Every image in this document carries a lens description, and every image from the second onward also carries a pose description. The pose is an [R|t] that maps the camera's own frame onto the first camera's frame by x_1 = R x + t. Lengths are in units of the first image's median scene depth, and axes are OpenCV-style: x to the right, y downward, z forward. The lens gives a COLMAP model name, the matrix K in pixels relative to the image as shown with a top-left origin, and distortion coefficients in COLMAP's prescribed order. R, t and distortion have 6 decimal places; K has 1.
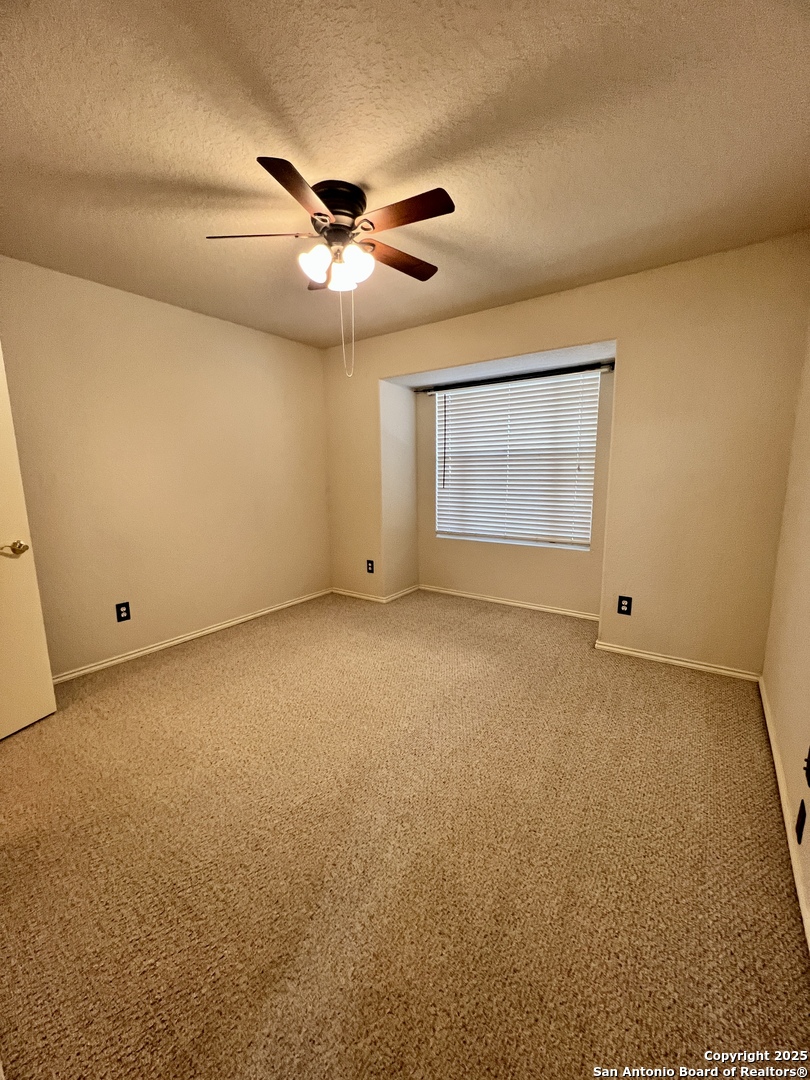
lens RADIAL K [[439.4, 0, 398.3], [0, 439.4, 544.2], [0, 0, 1]] dist [0.000890, 0.000155]
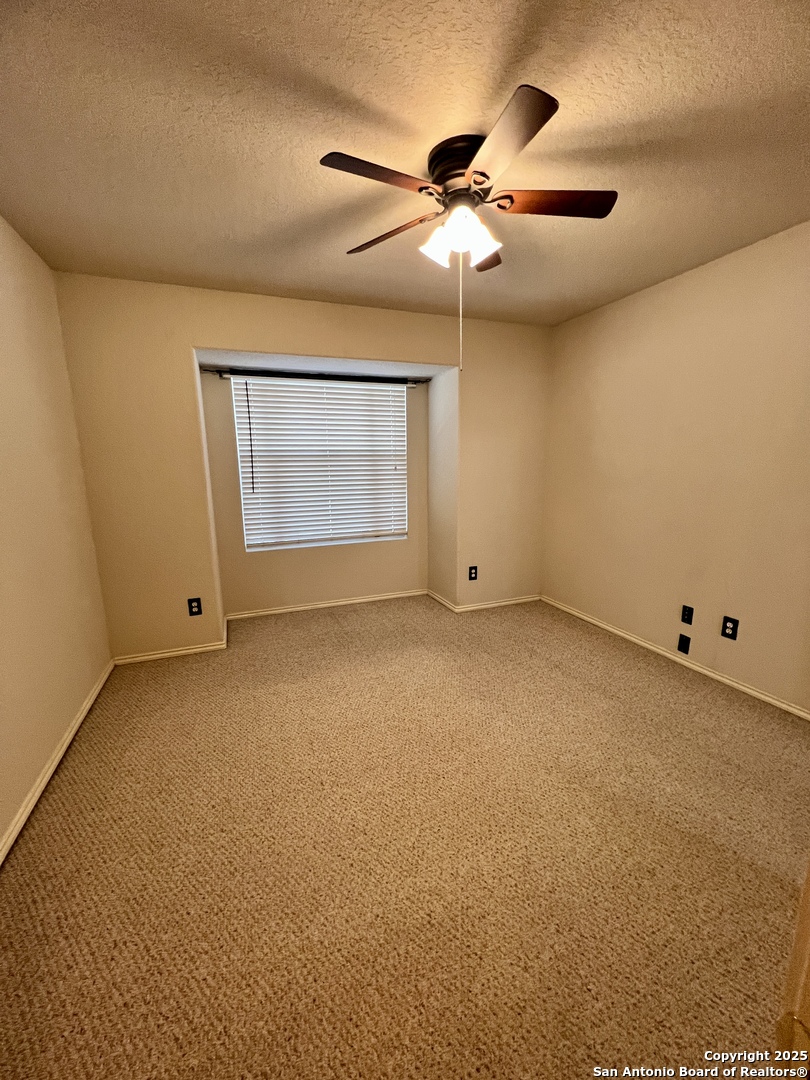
lens RADIAL K [[432.4, 0, 401.8], [0, 432.4, 542.1], [0, 0, 1]] dist [-0.001594, 0.000545]
pose [[0.538090, -0.143025, 0.830664, -0.491190], [0.151742, 0.985834, 0.071447, -0.055706], [-0.829116, 0.087602, 0.552171, 0.348100]]
